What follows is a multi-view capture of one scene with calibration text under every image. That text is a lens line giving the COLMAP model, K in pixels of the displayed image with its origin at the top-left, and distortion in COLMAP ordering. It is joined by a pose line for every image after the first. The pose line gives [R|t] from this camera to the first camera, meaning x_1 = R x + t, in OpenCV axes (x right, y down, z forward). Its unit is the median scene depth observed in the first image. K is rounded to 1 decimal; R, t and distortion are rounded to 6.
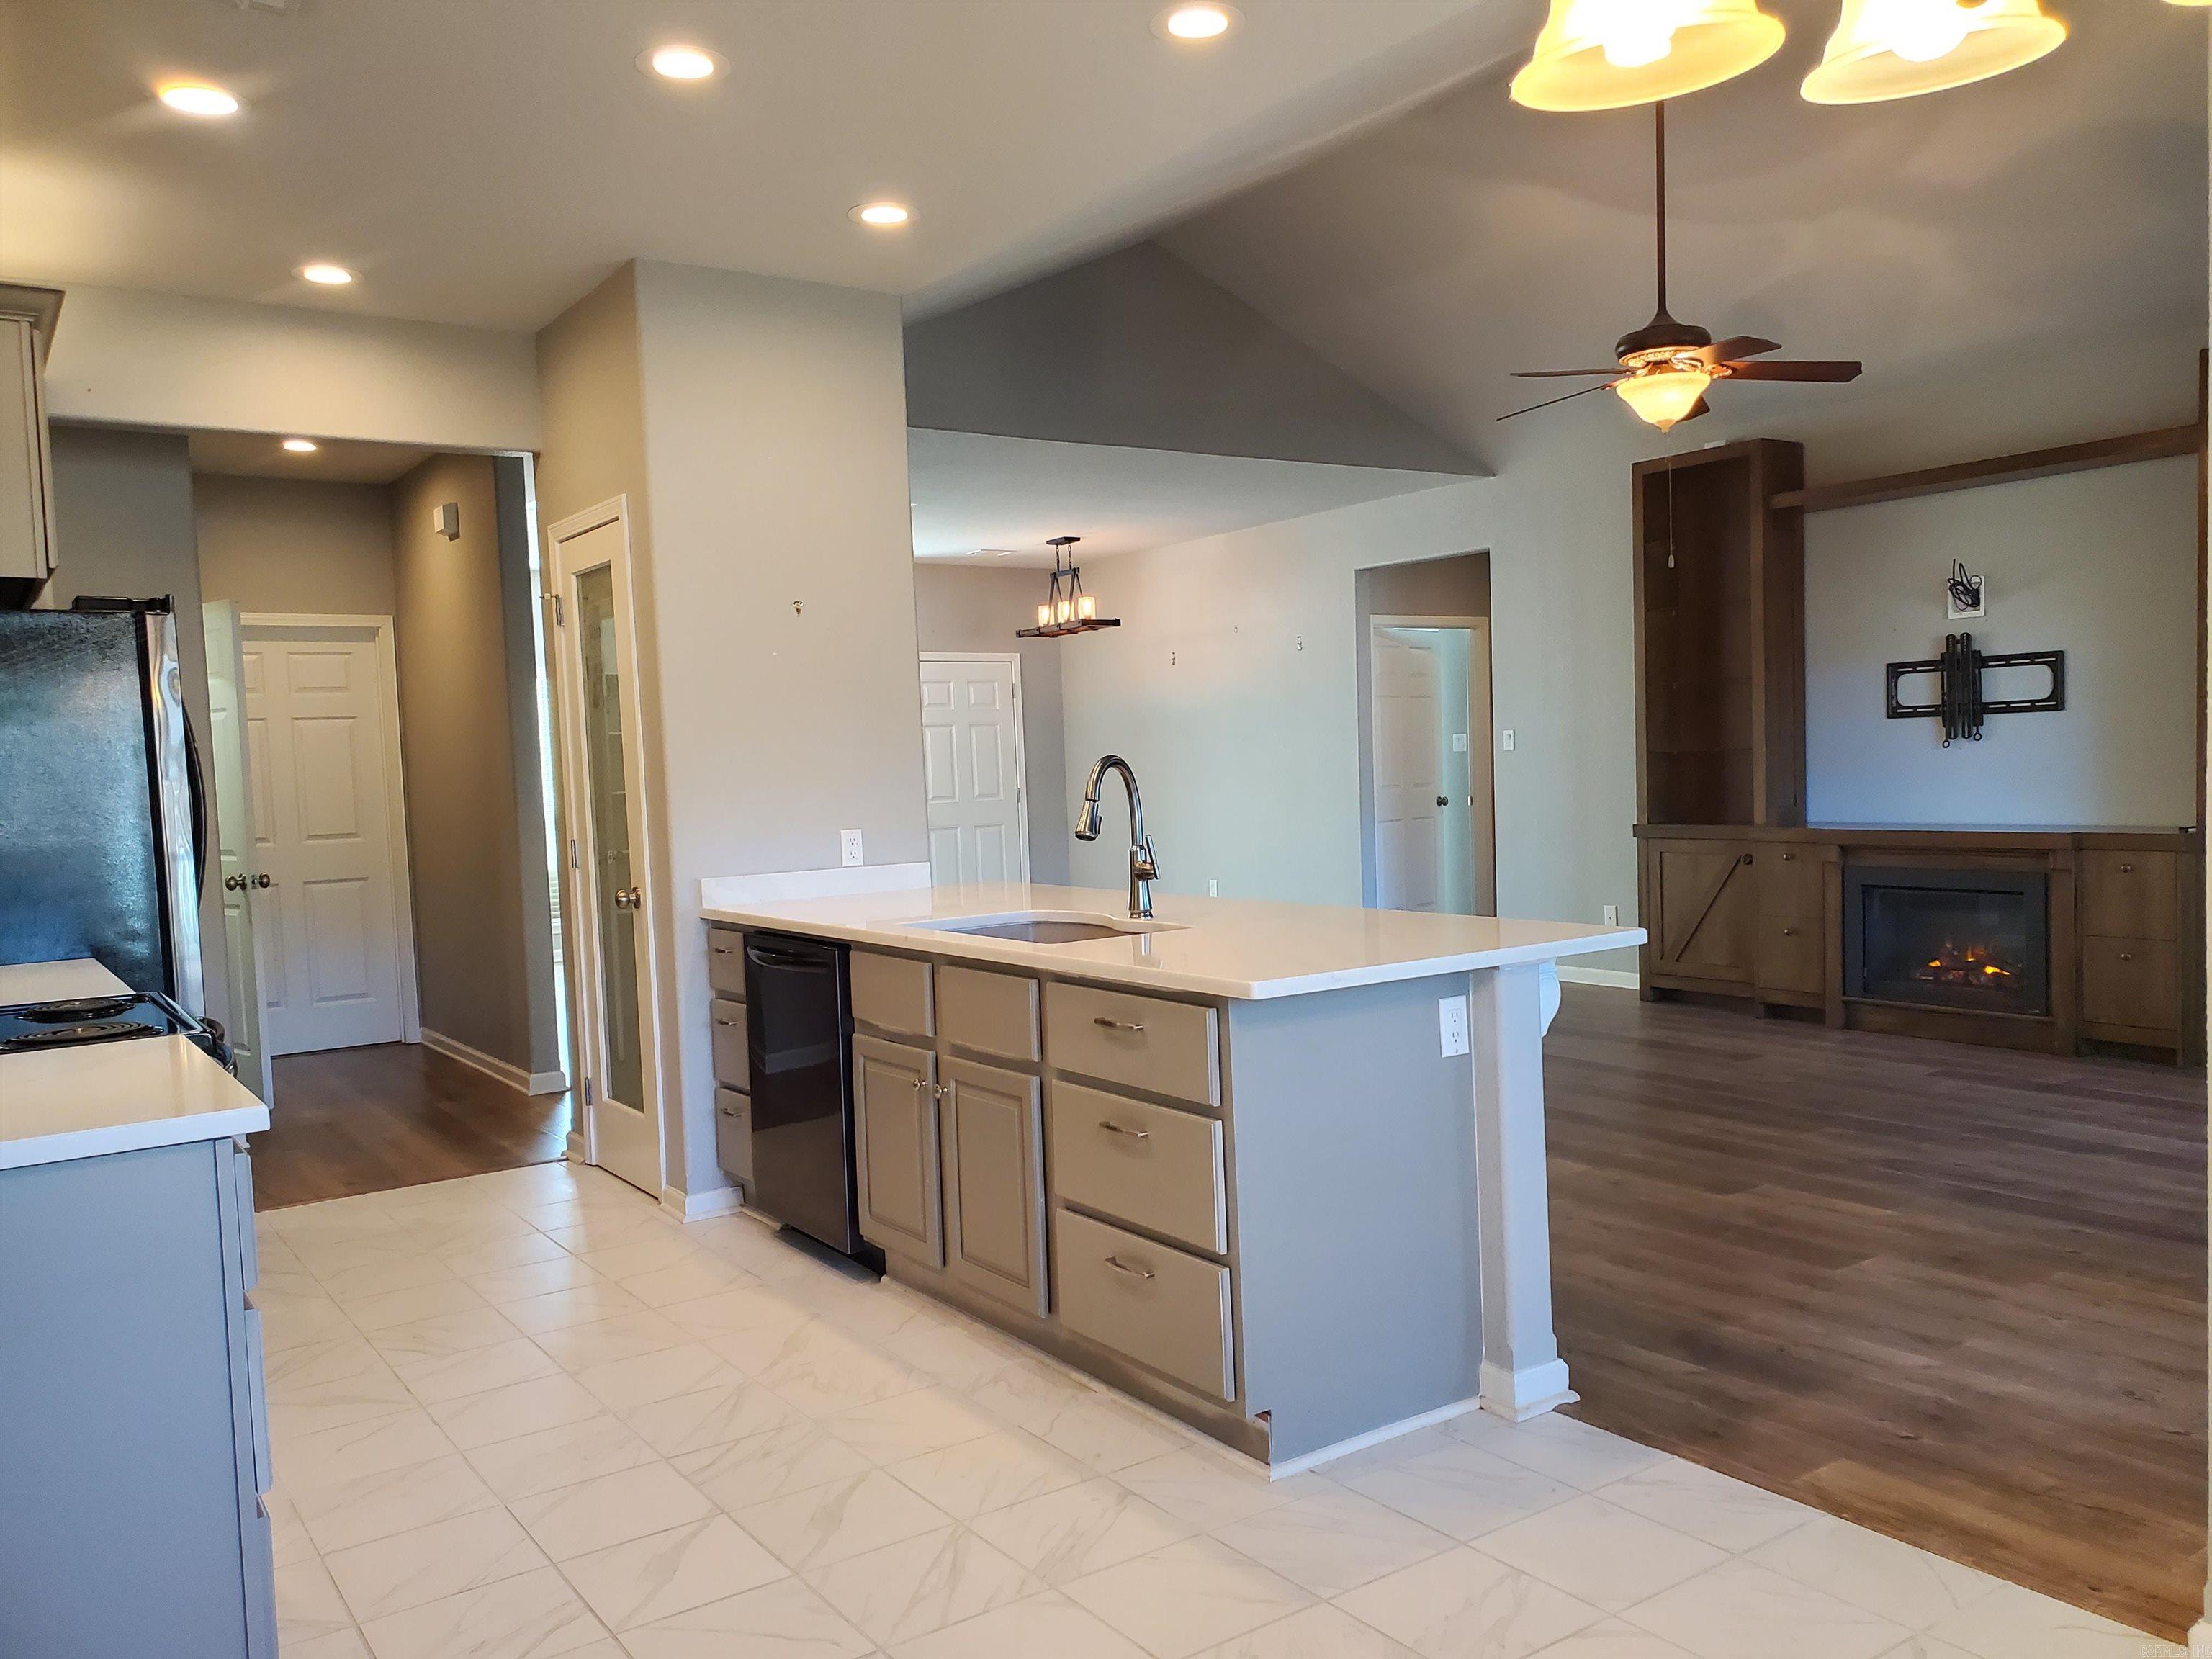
lens RADIAL K [[1713.1, 0, 1113.0], [0, 1713.1, 865.8], [0, 0, 1]] dist [0.001246, 0.003724]
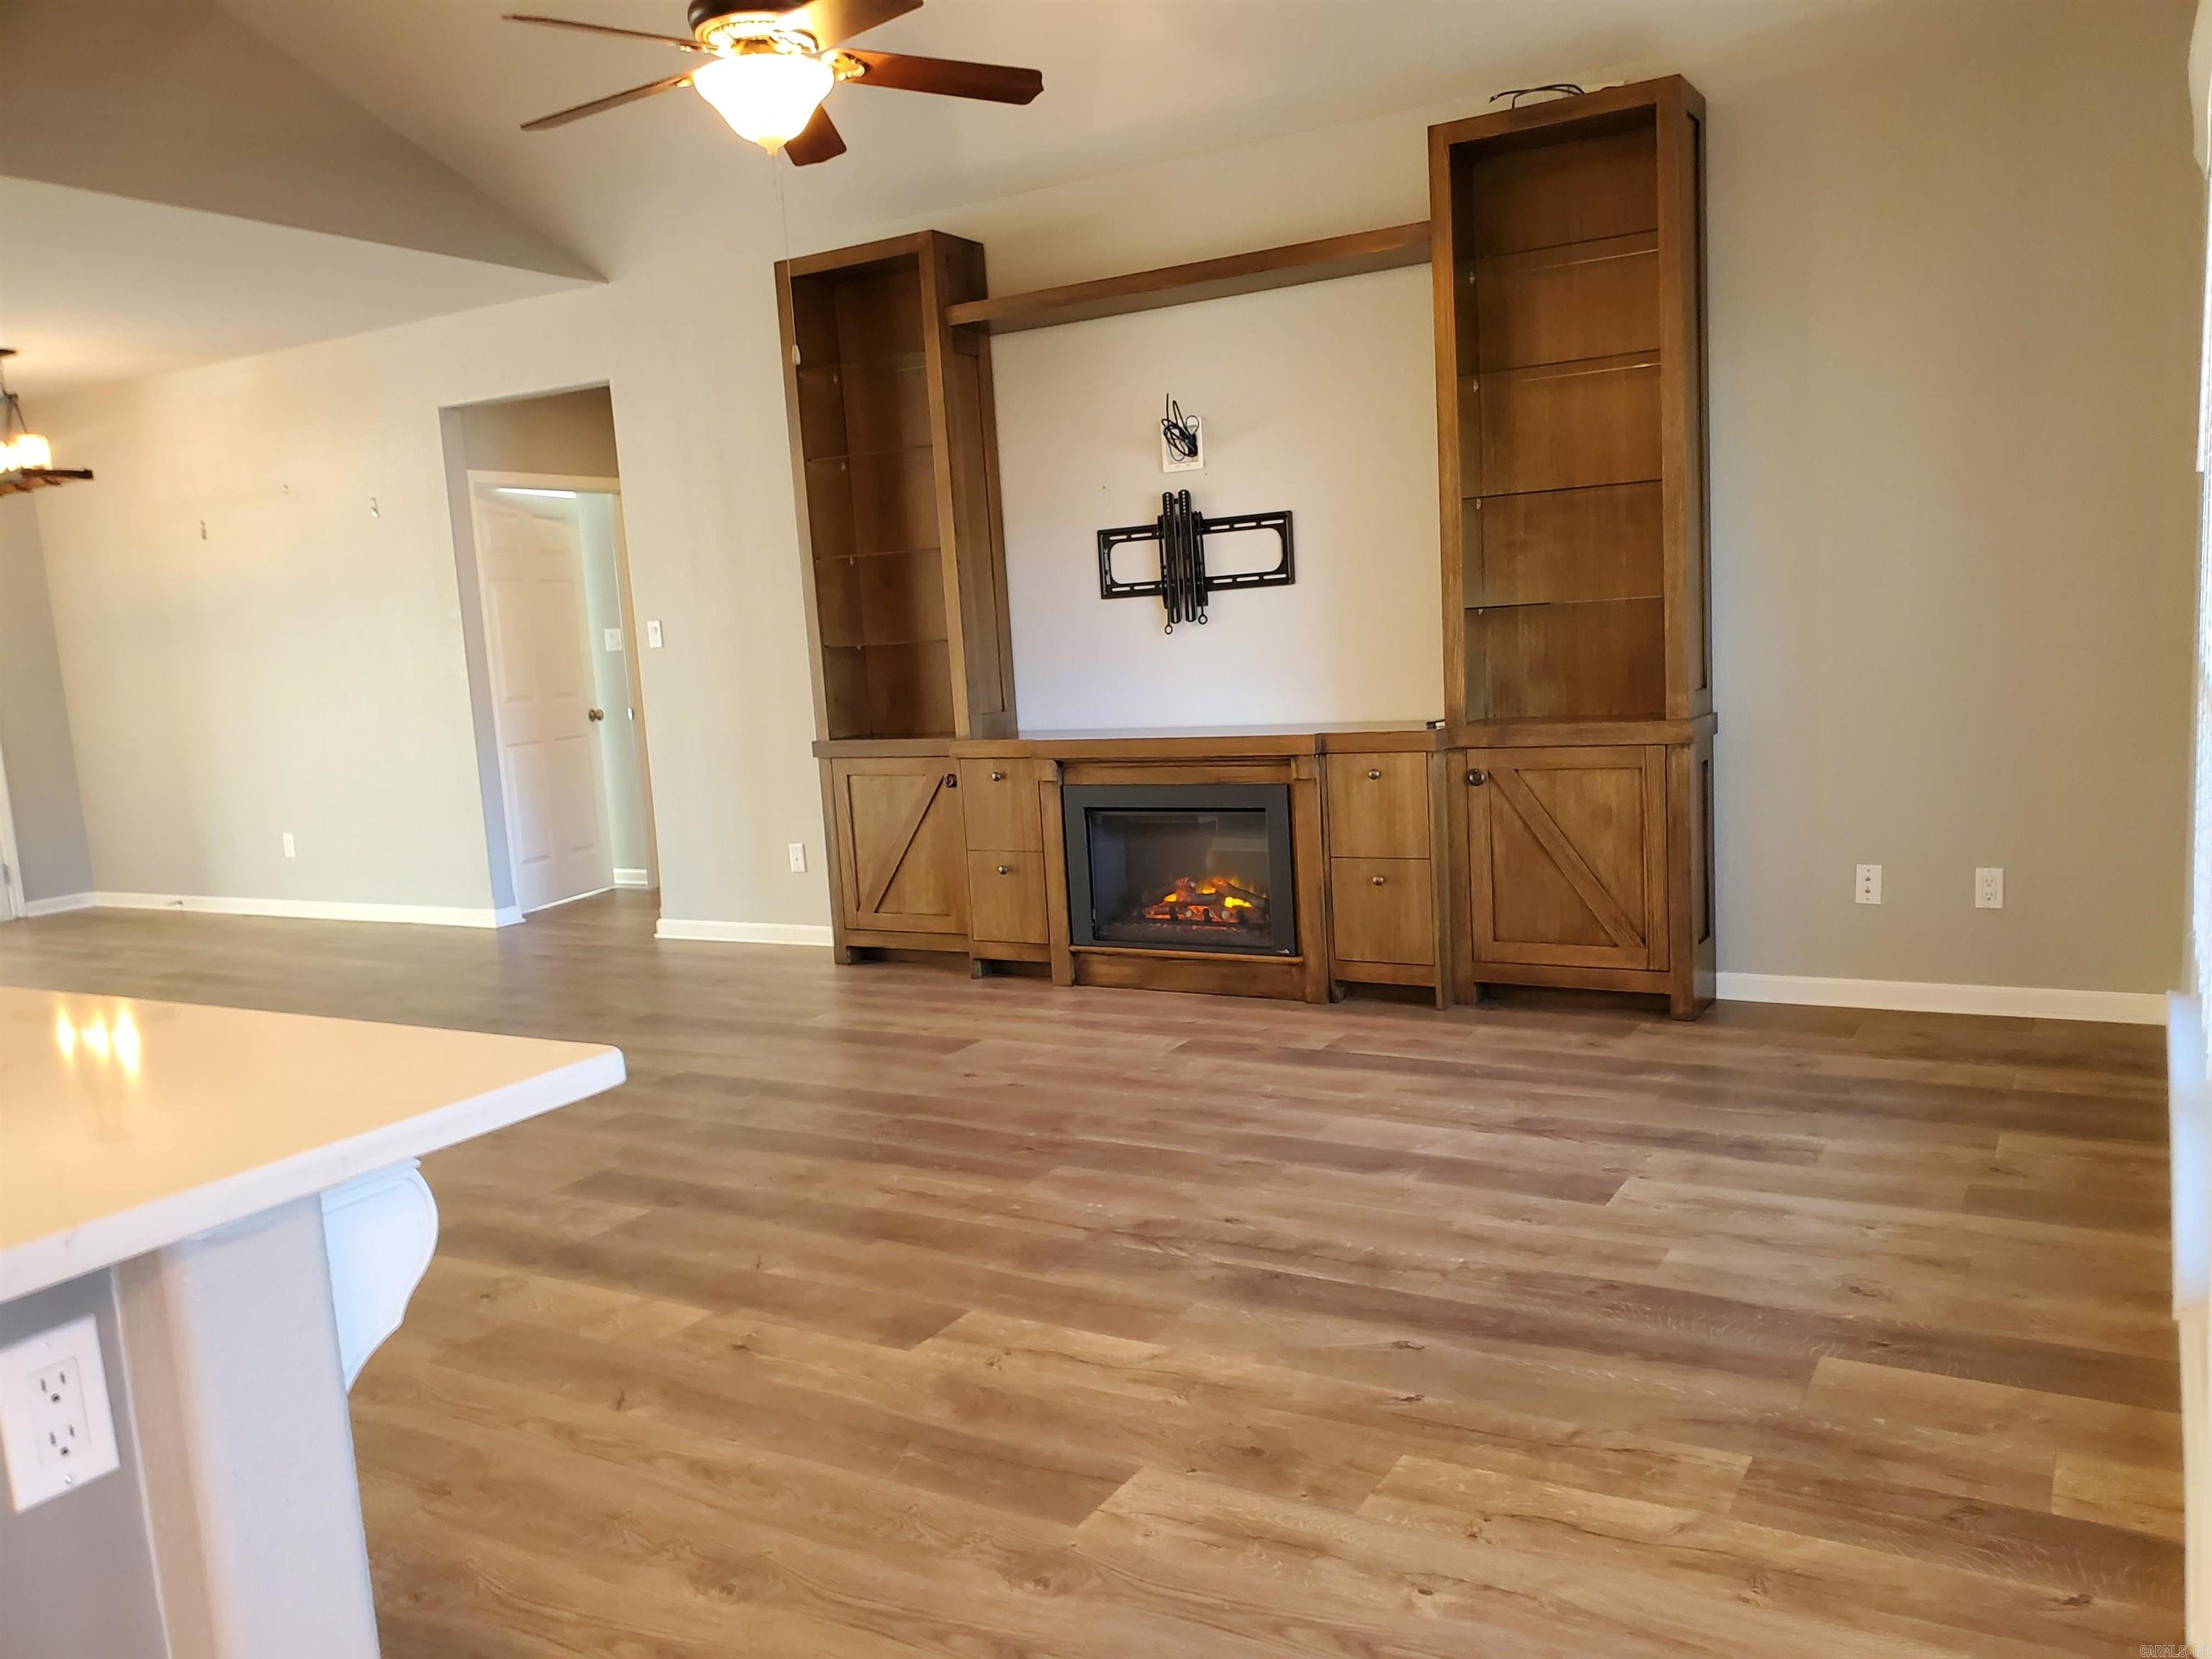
lens RADIAL K [[1709.5, 0, 1115.1], [0, 1709.5, 867.3], [0, 0, 1]] dist [0.214802, -0.509586]
pose [[0.907666, -0.076240, 0.412710, 0.116973], [0.052665, 0.996279, 0.068218, -0.015201], [-0.416375, -0.040183, 0.908304, 0.264223]]
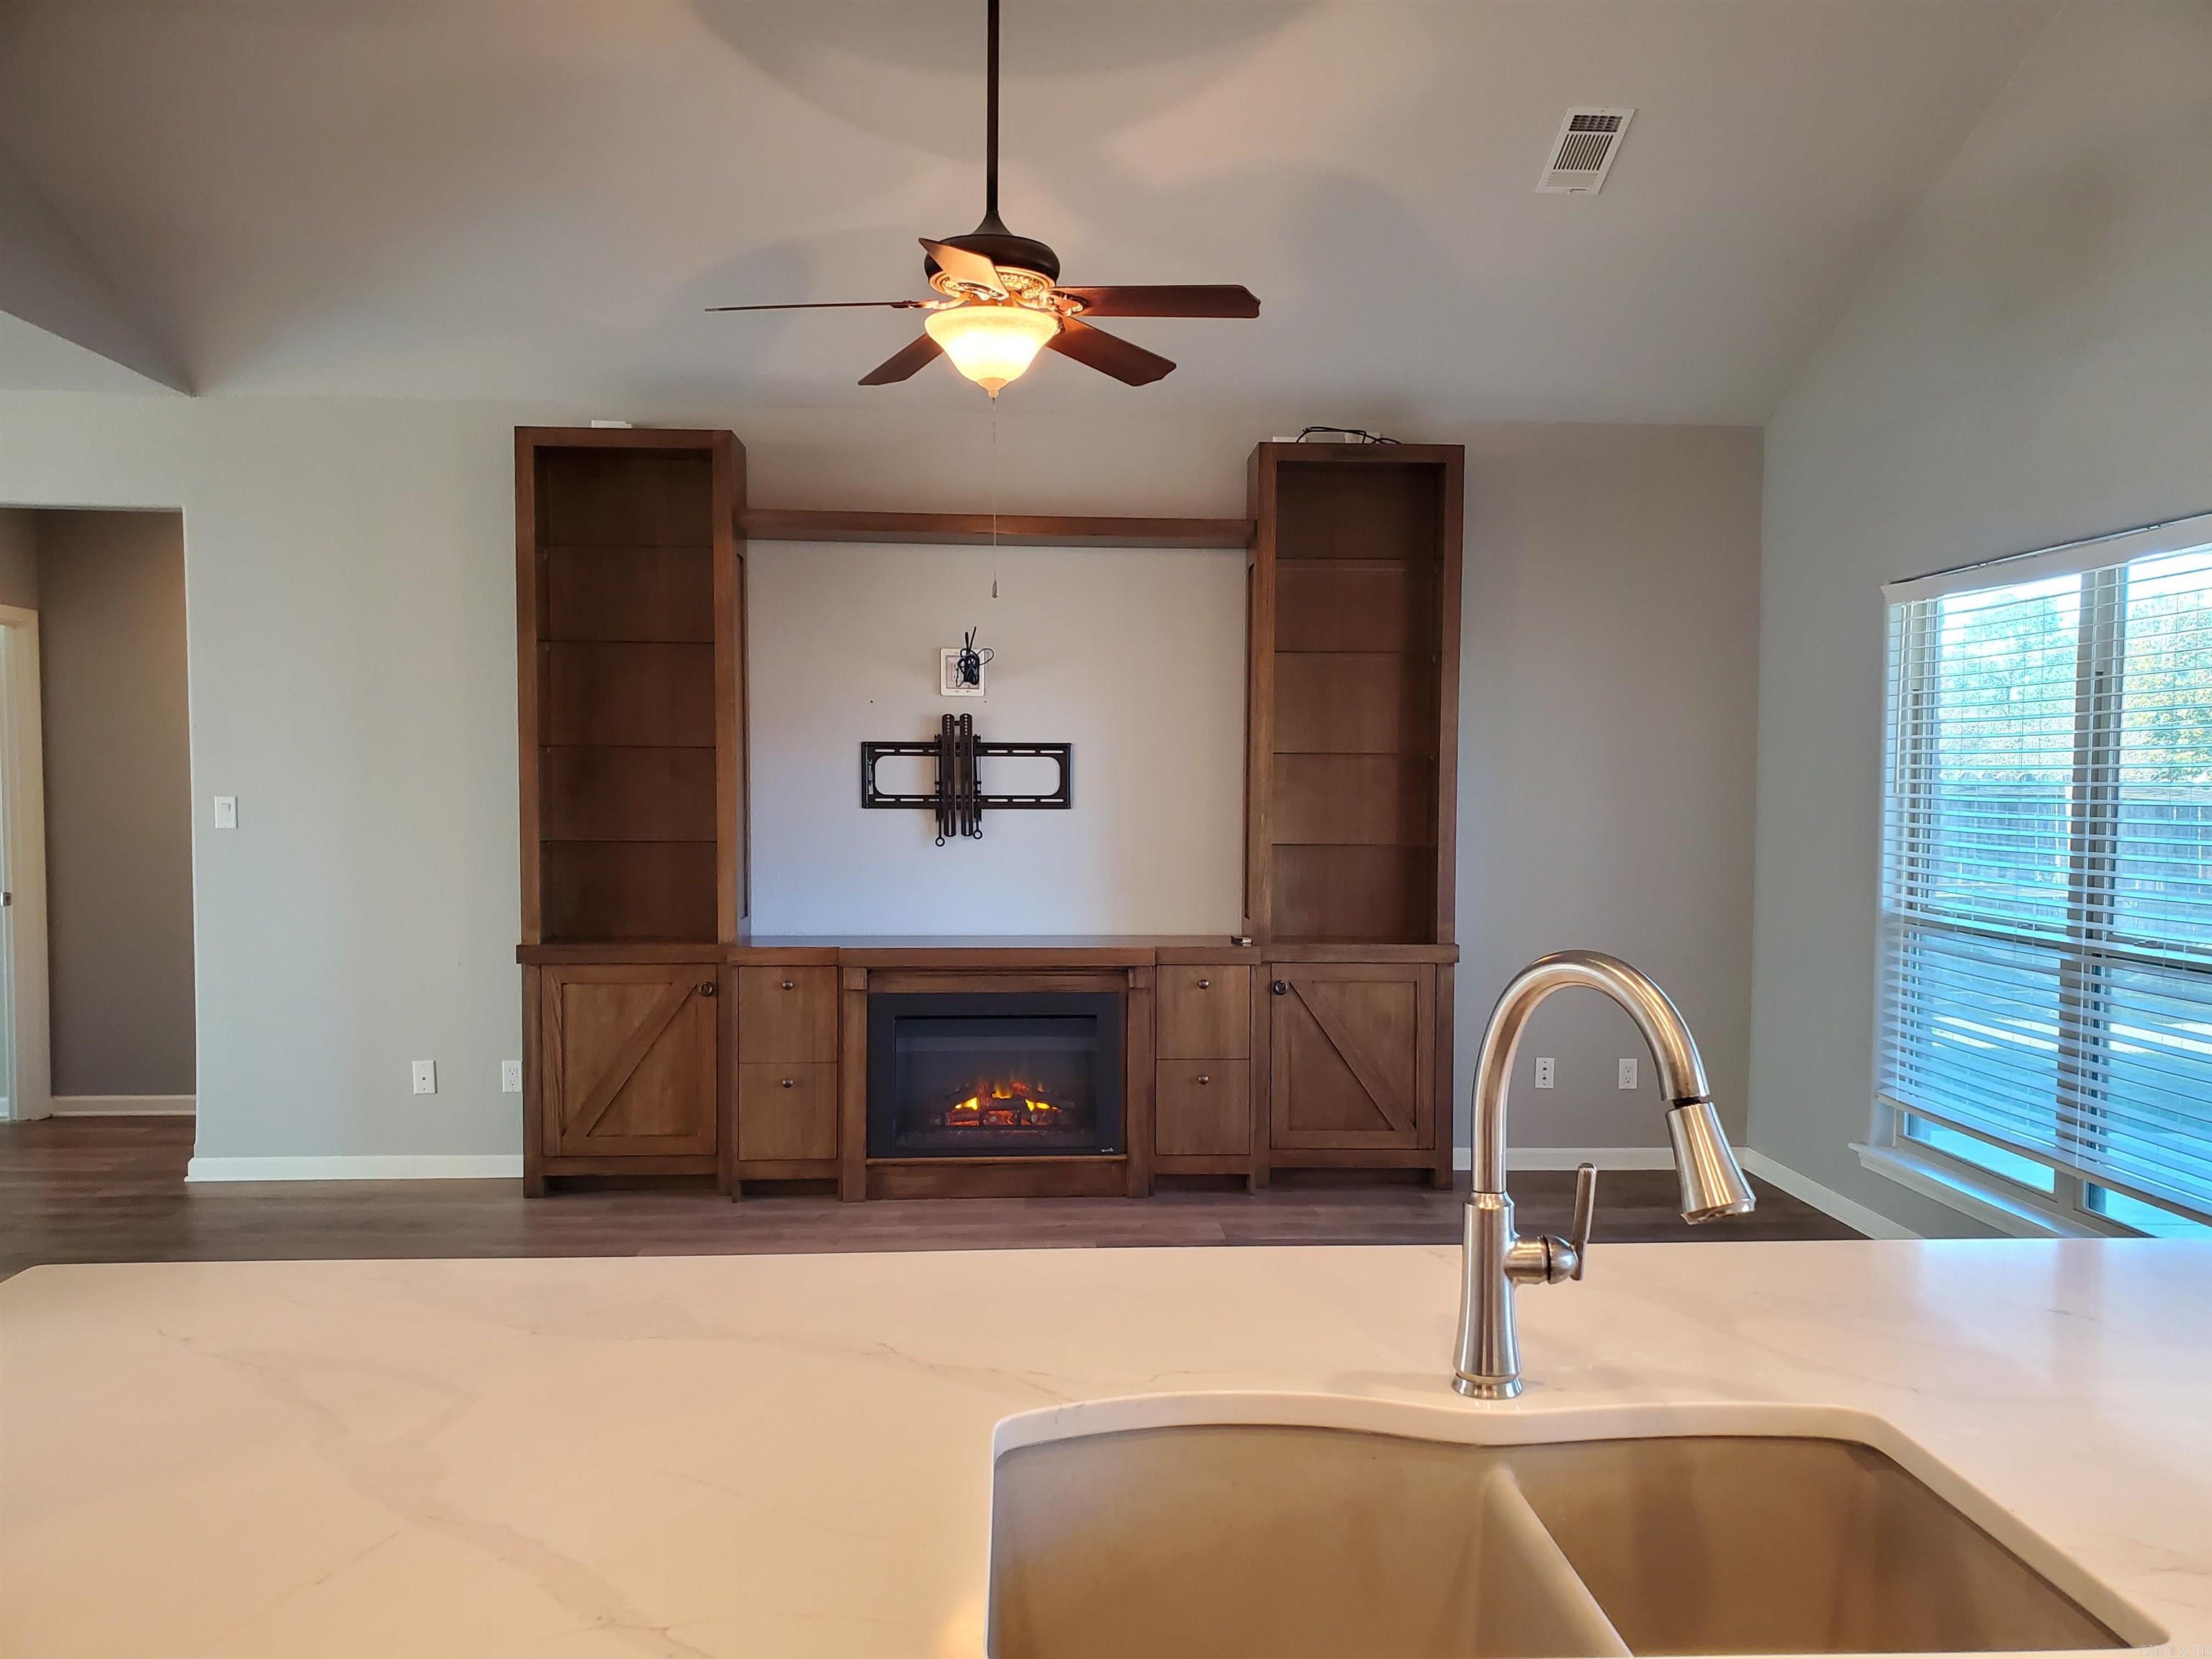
lens RADIAL K [[1709.5, 0, 1115.1], [0, 1709.5, 867.3], [0, 0, 1]] dist [0.214802, -0.509586]
pose [[0.513878, -0.001800, 0.857861, -0.202475], [0.028708, 0.999474, -0.015100, -0.043890], [-0.857383, 0.032387, 0.513659, 0.497992]]
